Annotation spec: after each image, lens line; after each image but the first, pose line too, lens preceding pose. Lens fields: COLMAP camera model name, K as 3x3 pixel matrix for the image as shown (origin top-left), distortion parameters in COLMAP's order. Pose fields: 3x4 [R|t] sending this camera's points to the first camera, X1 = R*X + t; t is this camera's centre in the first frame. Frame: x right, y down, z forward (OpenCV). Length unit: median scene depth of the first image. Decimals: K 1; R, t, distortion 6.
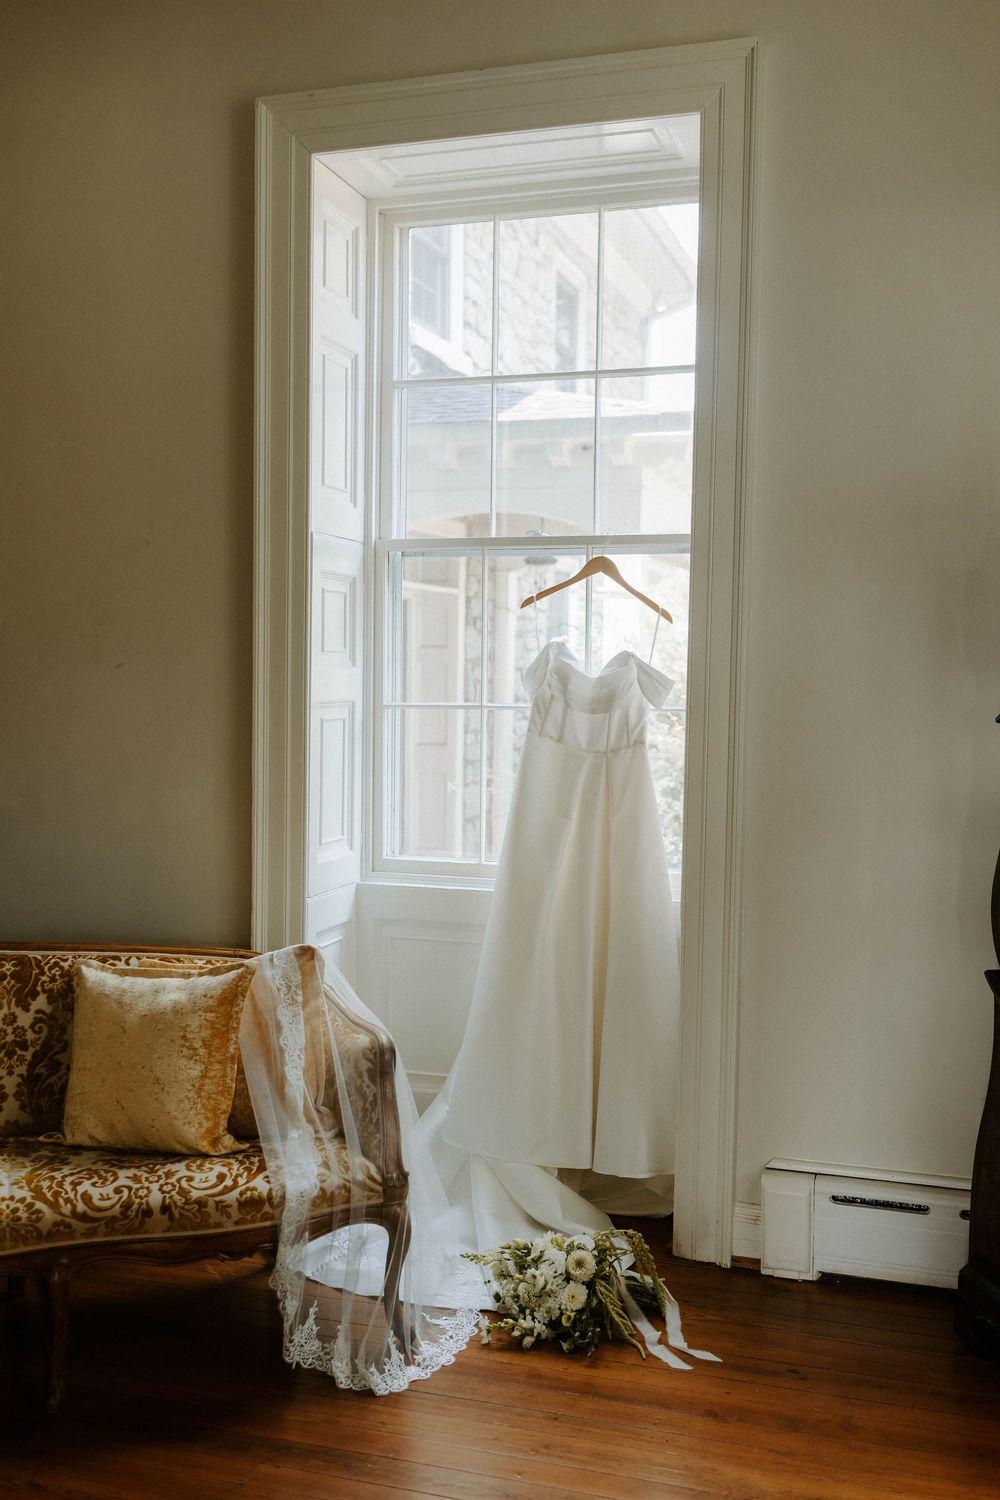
lens RADIAL K [[1441.5, 0, 497.3], [0, 1441.5, 780.8], [0, 0, 1]] dist [0.002683, -0.000069]
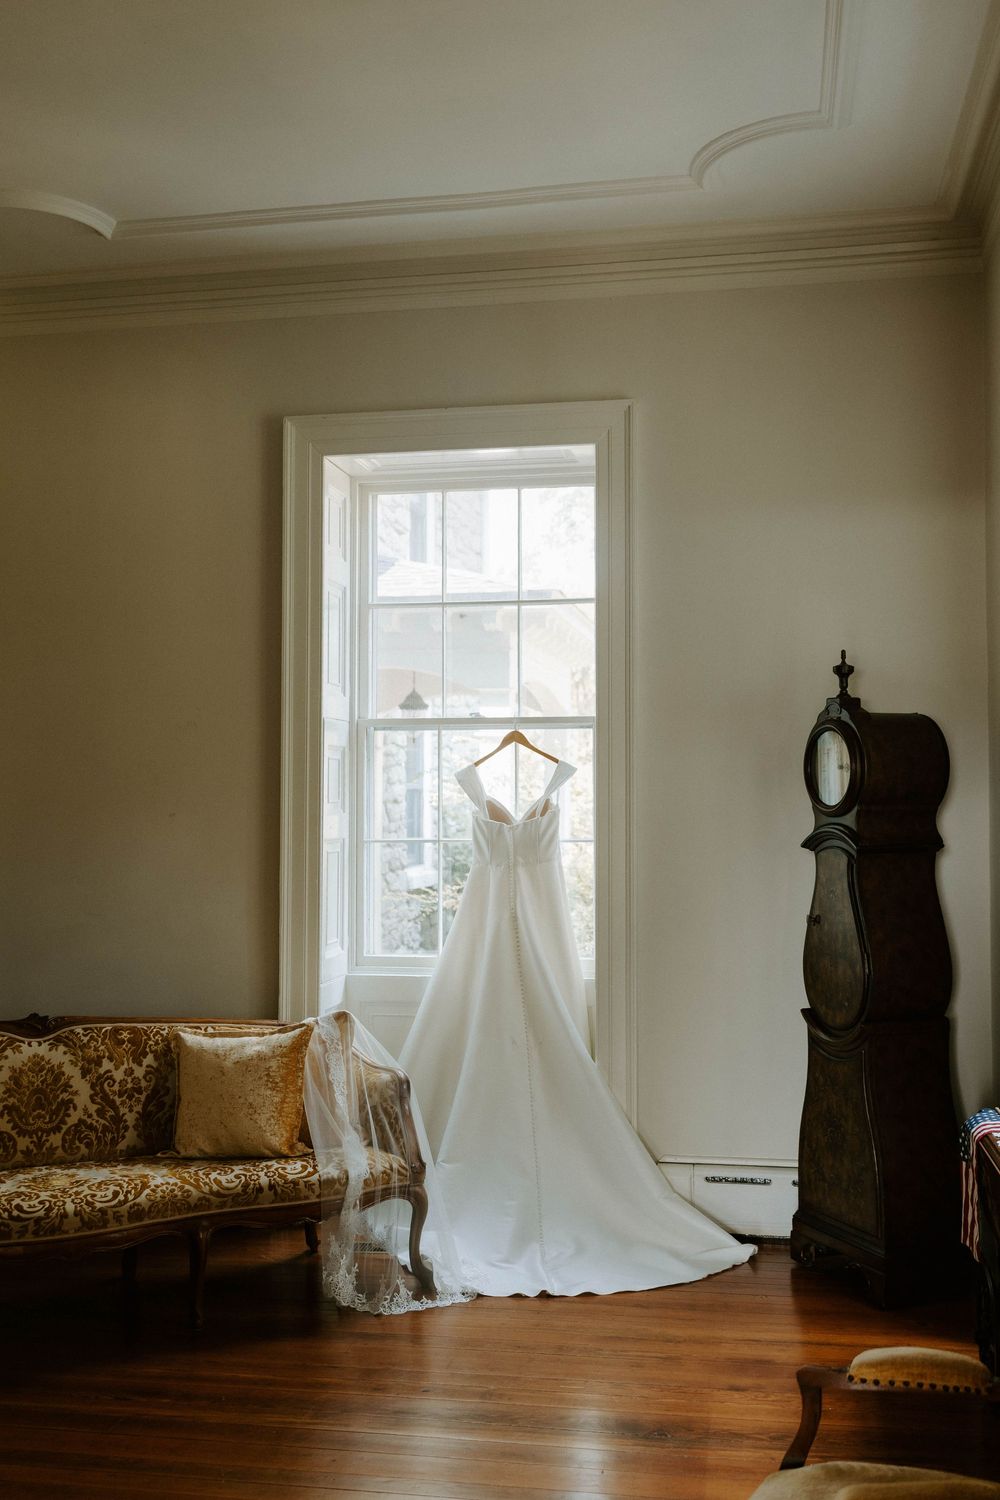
lens RADIAL K [[1485.7, 0, 516.6], [0, 1485.7, 768.0], [0, 0, 1]] dist [-0.000467, 0.002090]
pose [[0.990524, -0.009796, 0.136988, -0.167576], [0.022594, 0.995486, -0.092183, 0.014065], [-0.135467, 0.094405, 0.986274, -0.517948]]
